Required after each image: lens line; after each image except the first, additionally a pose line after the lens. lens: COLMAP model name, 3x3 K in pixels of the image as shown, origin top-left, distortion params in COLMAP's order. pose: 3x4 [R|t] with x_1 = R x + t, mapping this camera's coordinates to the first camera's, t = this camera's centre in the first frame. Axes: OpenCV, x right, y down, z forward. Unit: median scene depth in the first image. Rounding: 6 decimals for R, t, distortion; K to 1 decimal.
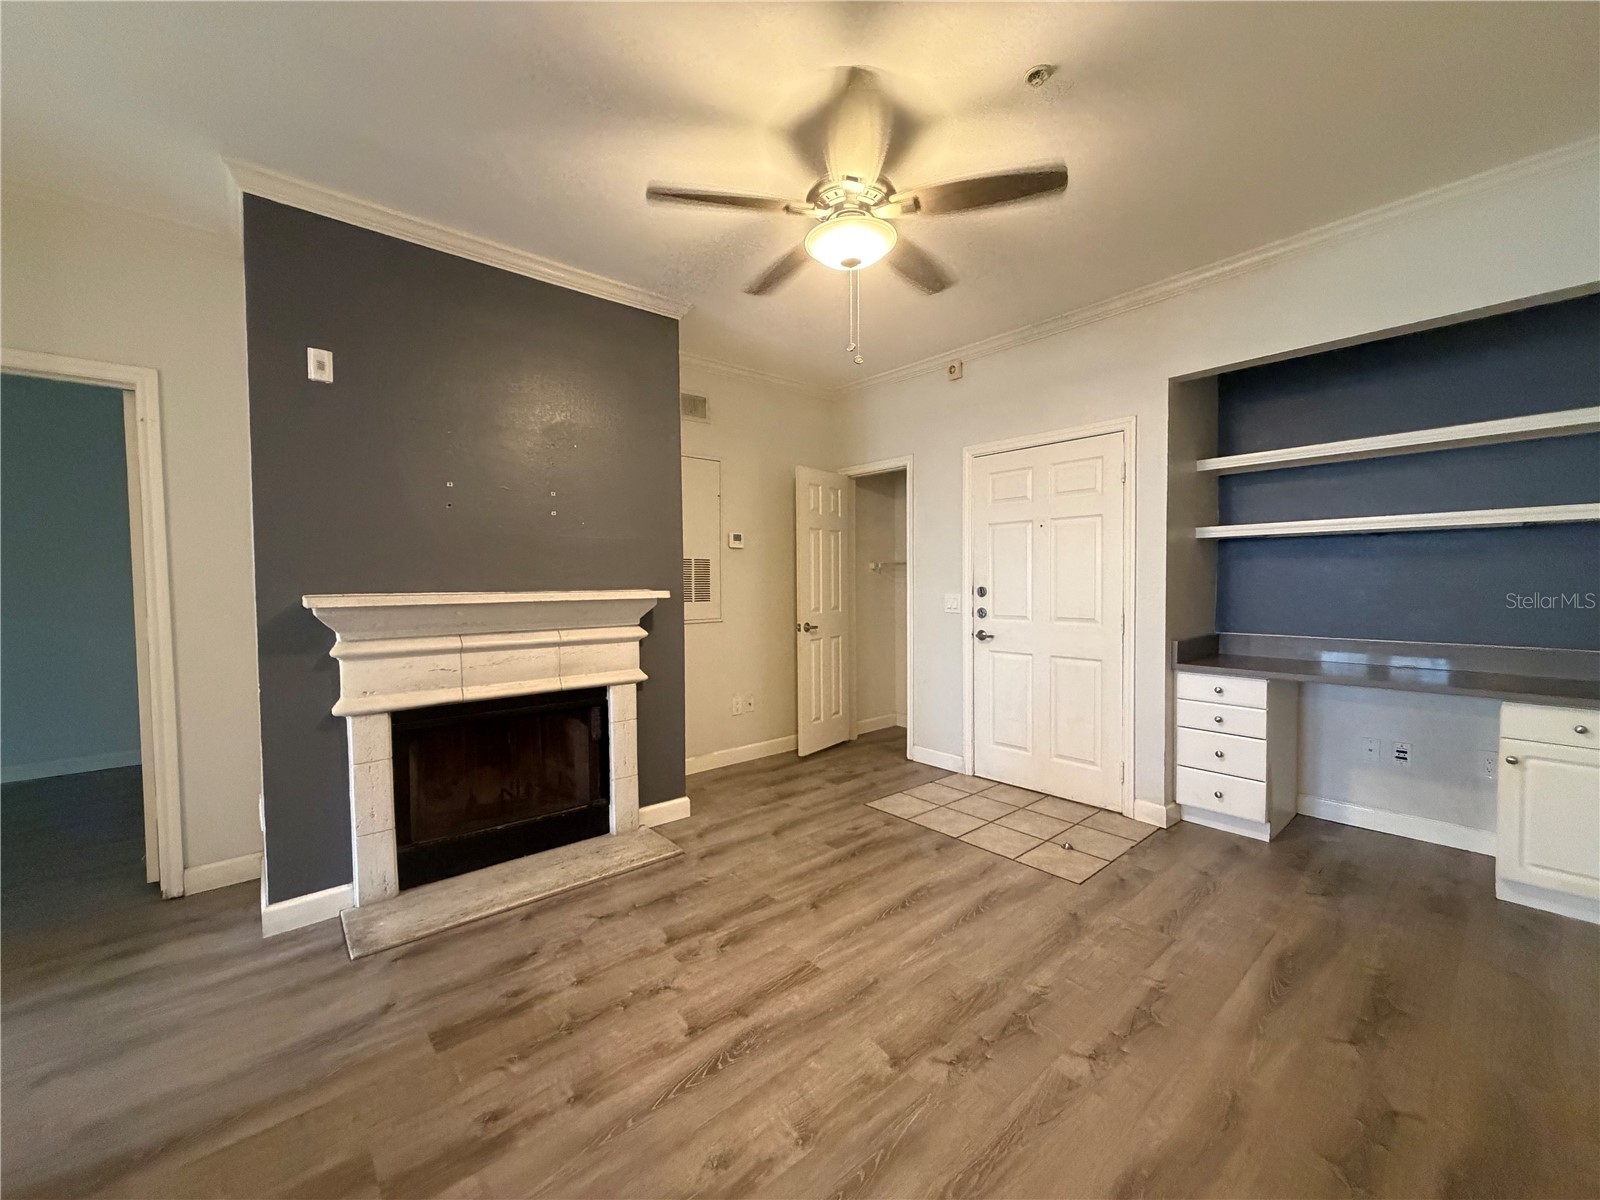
lens RADIAL K [[633.0, 0, 800.1], [0, 633.0, 600.8], [0, 0, 1]] dist [0.001331, 0.000734]
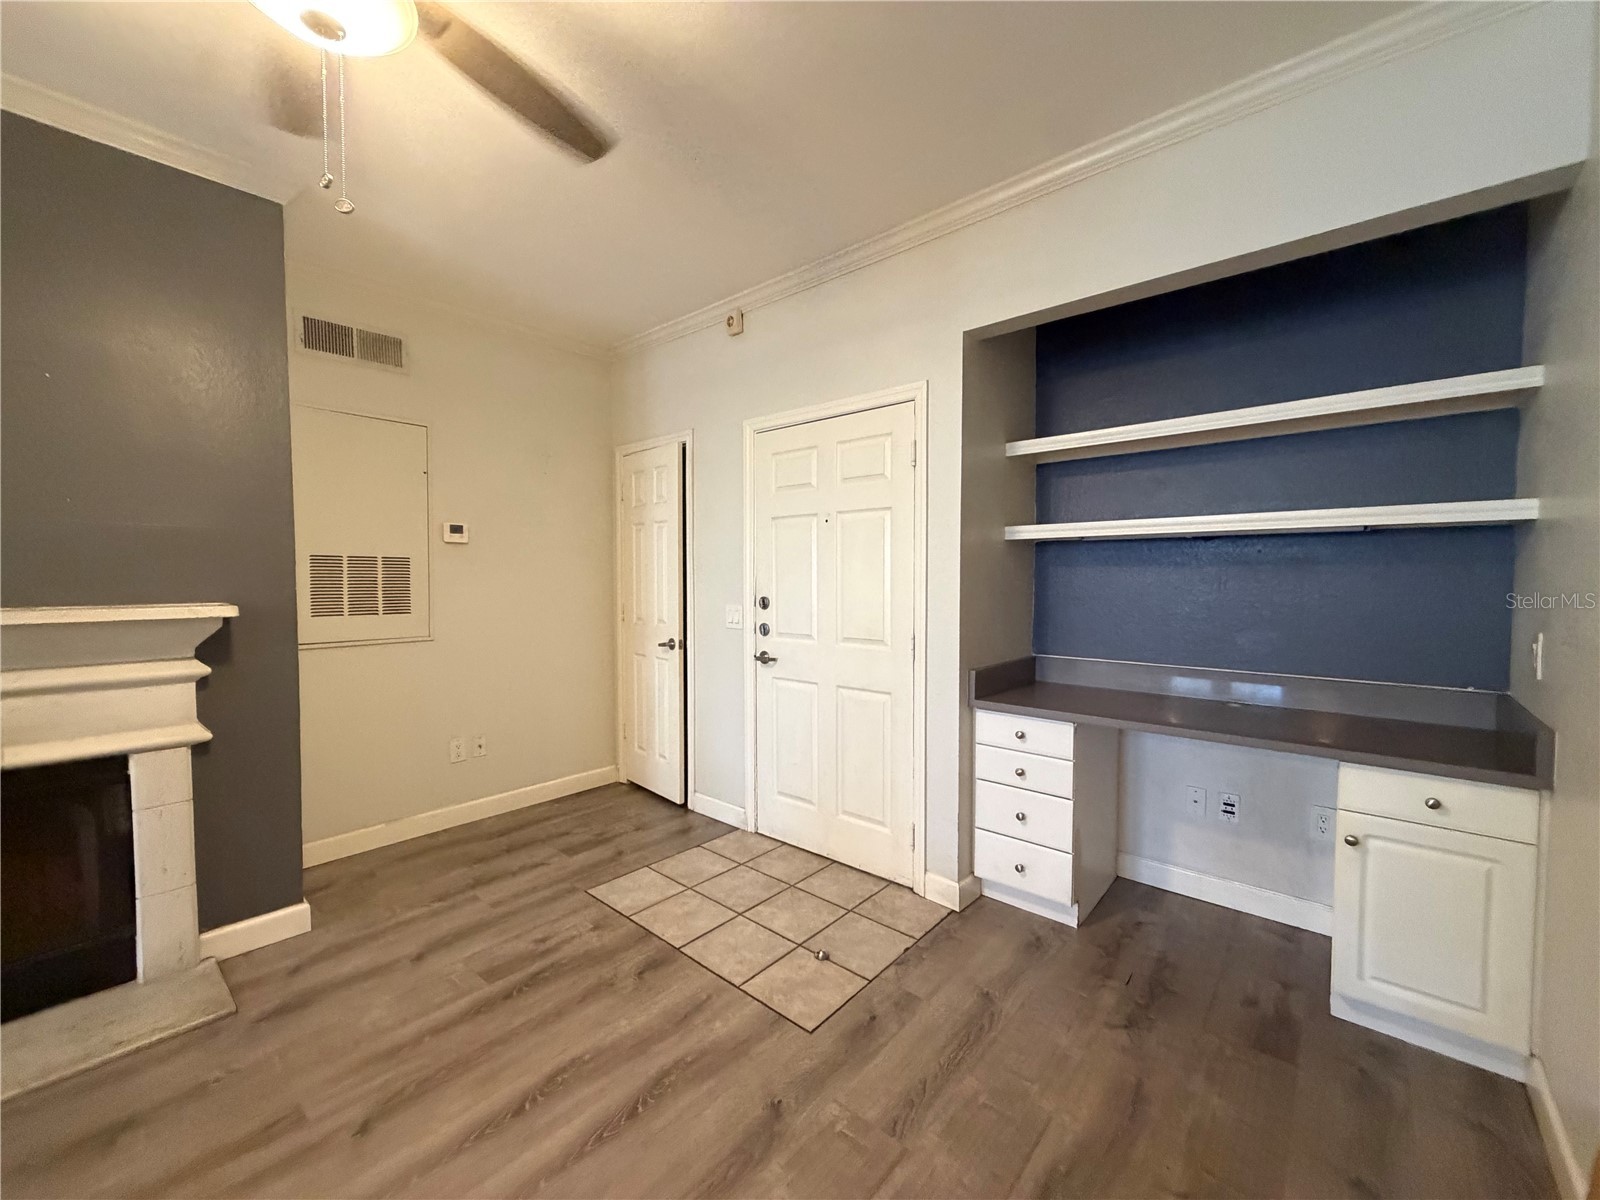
lens RADIAL K [[633.0, 0, 797.2], [0, 633.0, 601.2], [0, 0, 1]] dist [0.001331, 0.000734]
pose [[0.990151, 0.002860, 0.139977, 0.271659], [-0.003539, 0.999983, 0.004597, -0.025297], [-0.139962, -0.005047, 0.990144, 0.260377]]
